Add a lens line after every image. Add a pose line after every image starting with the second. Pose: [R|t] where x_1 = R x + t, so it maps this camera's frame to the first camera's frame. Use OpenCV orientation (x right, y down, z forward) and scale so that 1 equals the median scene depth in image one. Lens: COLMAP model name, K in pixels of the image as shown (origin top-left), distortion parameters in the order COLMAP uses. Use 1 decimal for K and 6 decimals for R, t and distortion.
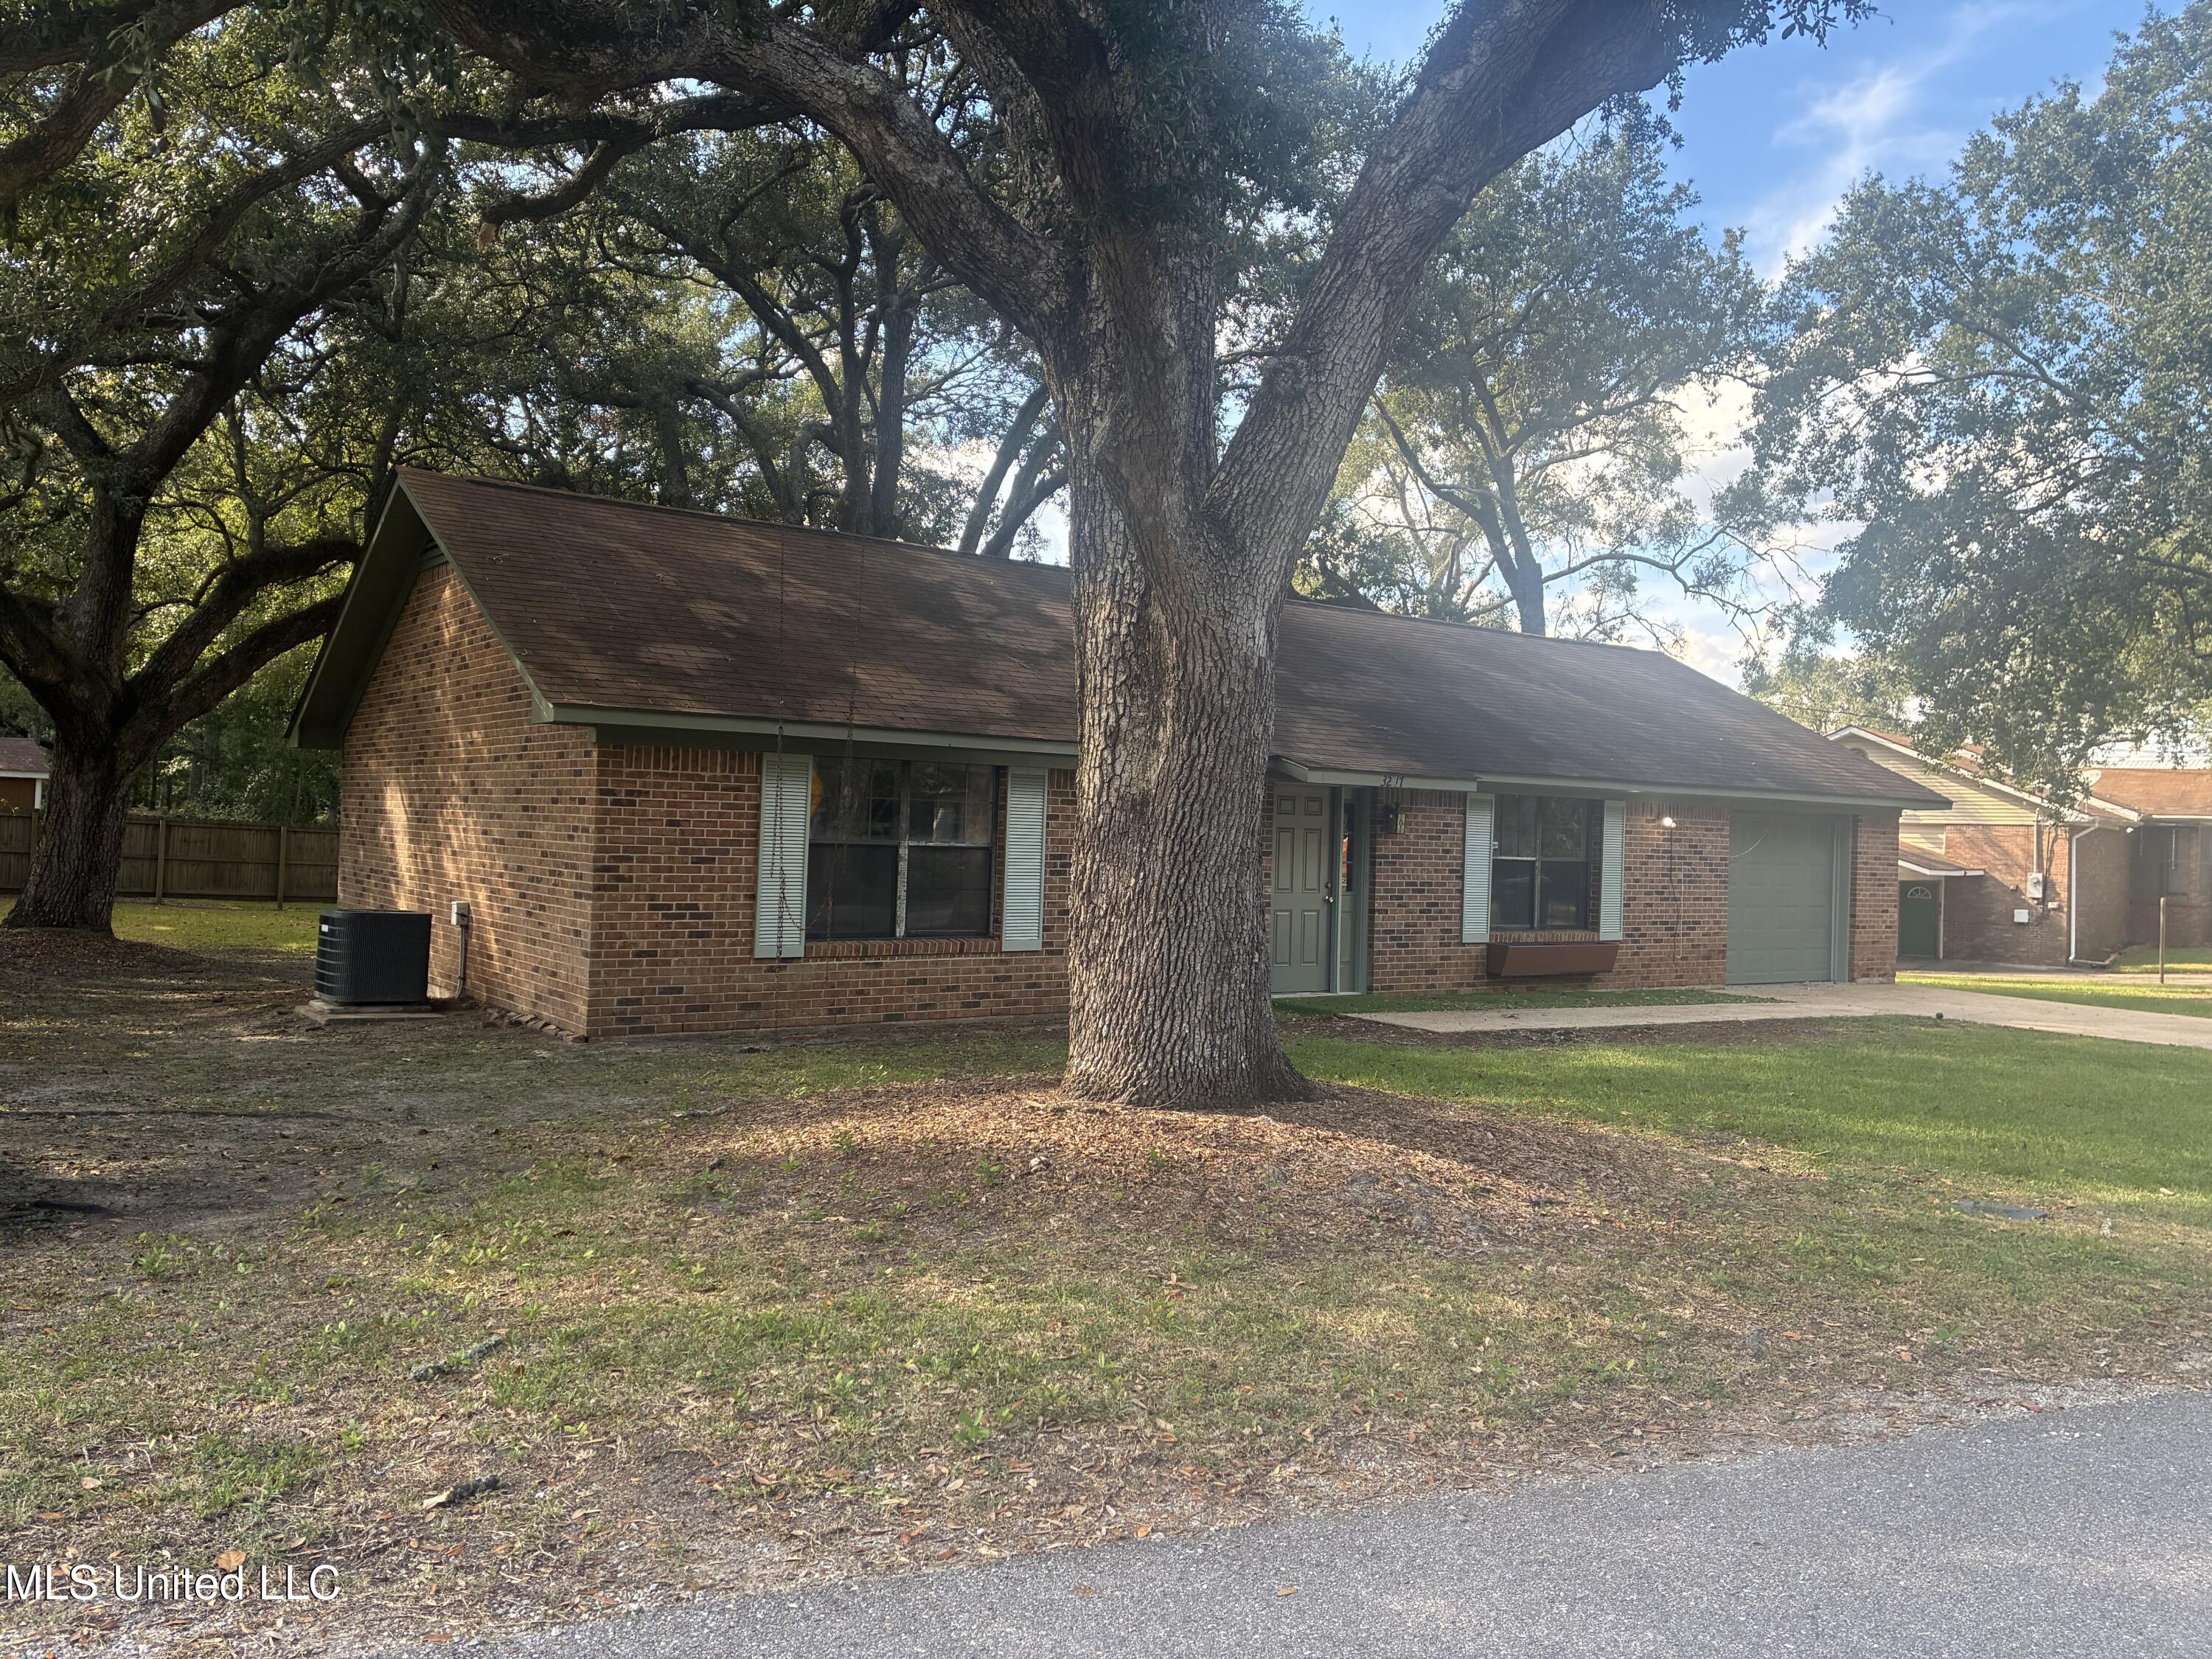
lens RADIAL K [[1653.2, 0, 1125.8], [0, 1653.2, 837.1], [0, 0, 1]] dist [0.043804, -0.036912]
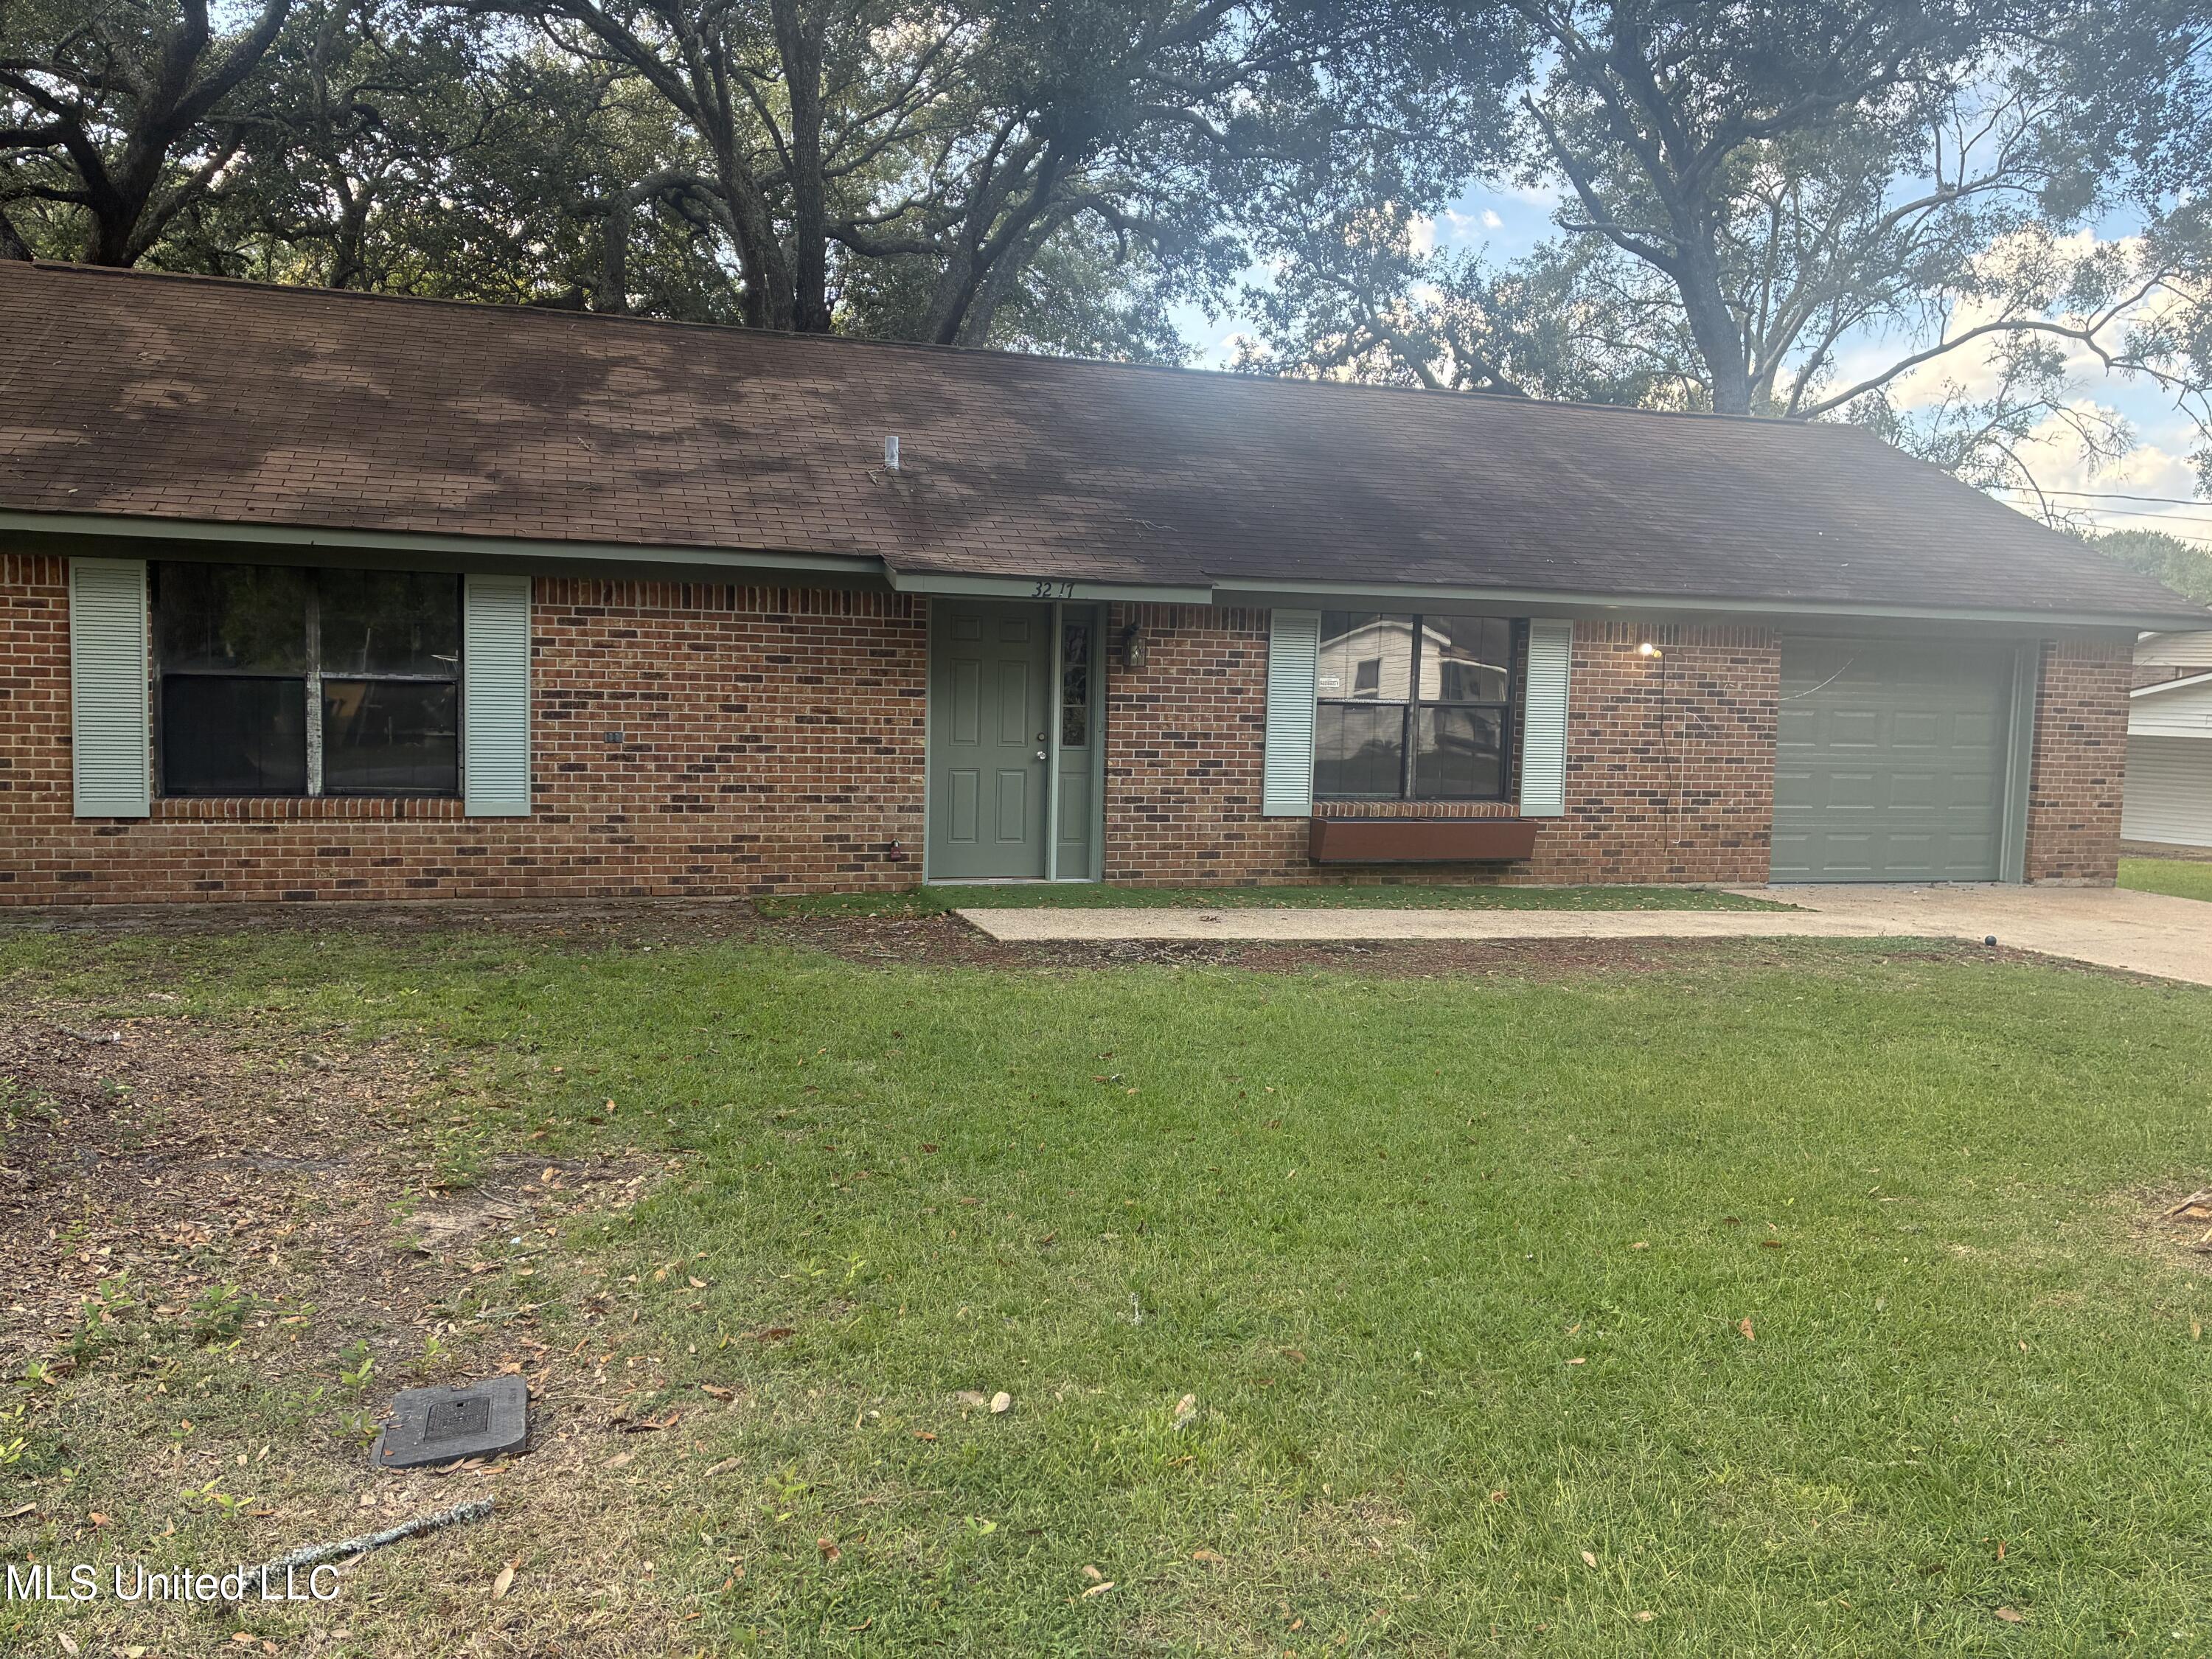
lens RADIAL K [[1653.2, 0, 1093.0], [0, 1653.2, 835.5], [0, 0, 1]] dist [0.043804, -0.036912]
pose [[0.949975, 0.021576, -0.311581, 0.376897], [0.003247, 0.996875, 0.078930, 0.015005], [0.312310, -0.075993, 0.946936, 0.297462]]
